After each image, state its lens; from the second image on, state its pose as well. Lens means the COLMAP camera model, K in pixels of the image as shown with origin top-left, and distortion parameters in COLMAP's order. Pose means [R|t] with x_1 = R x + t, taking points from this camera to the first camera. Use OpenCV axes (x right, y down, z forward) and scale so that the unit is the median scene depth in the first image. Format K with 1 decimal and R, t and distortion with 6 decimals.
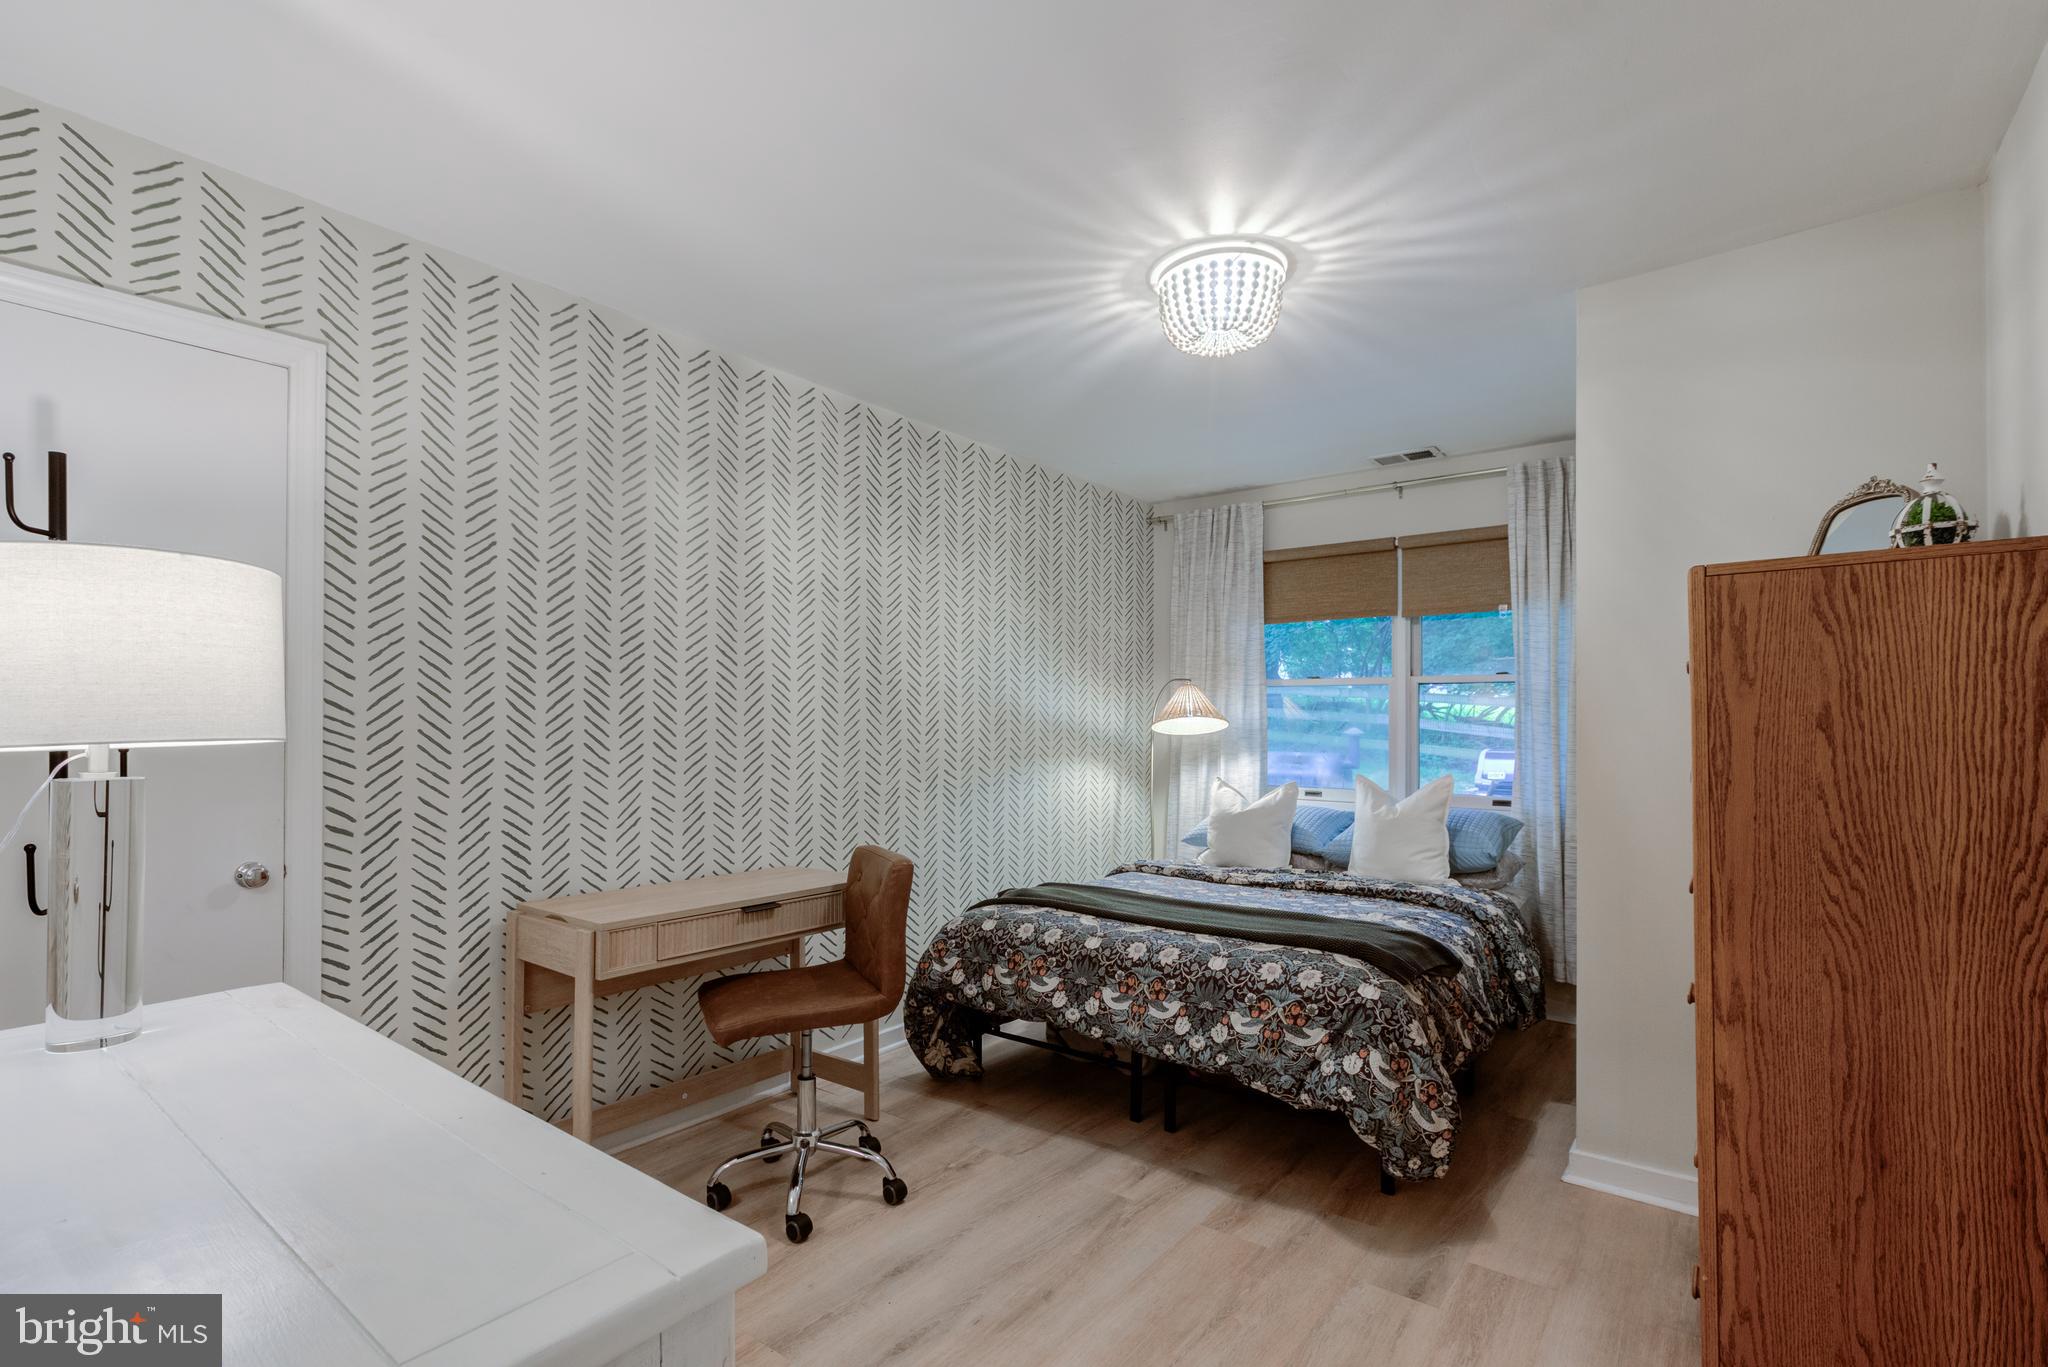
lens RADIAL K [[946.9, 0, 1017.4], [0, 946.9, 685.1], [0, 0, 1]] dist [-0.007044, 0.005018]
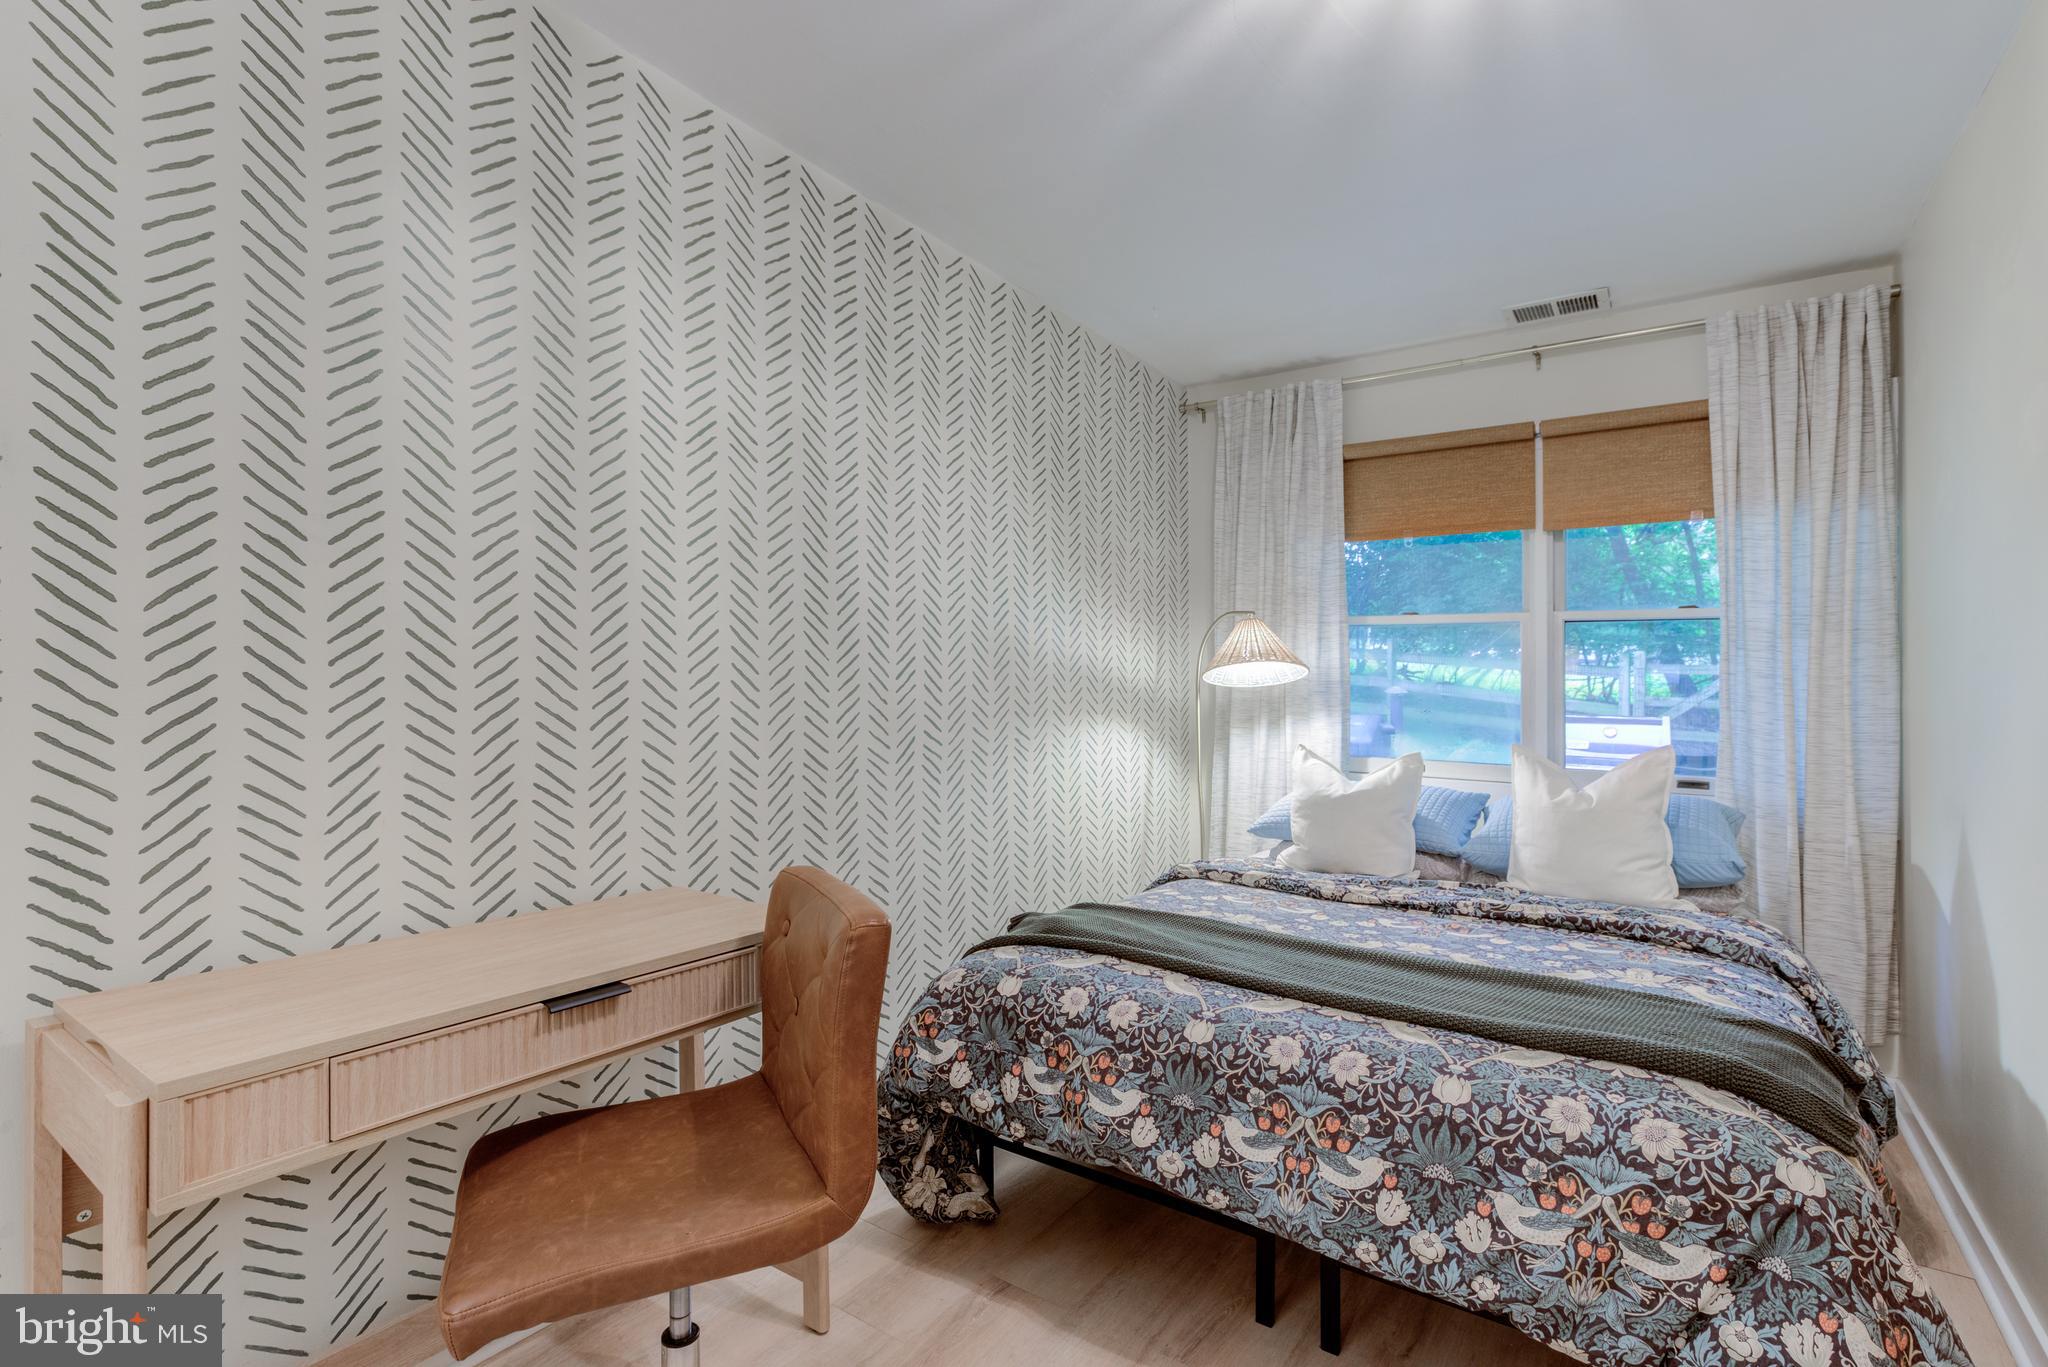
lens RADIAL K [[944.1, 0, 1032.5], [0, 944.1, 778.0], [0, 0, 1]] dist [-0.002517, 0.000445]
pose [[0.997991, 0.007753, 0.062882, -0.046453], [-0.016396, 0.990279, 0.138129, 0.031515], [-0.061200, -0.138882, 0.988416, 0.357083]]
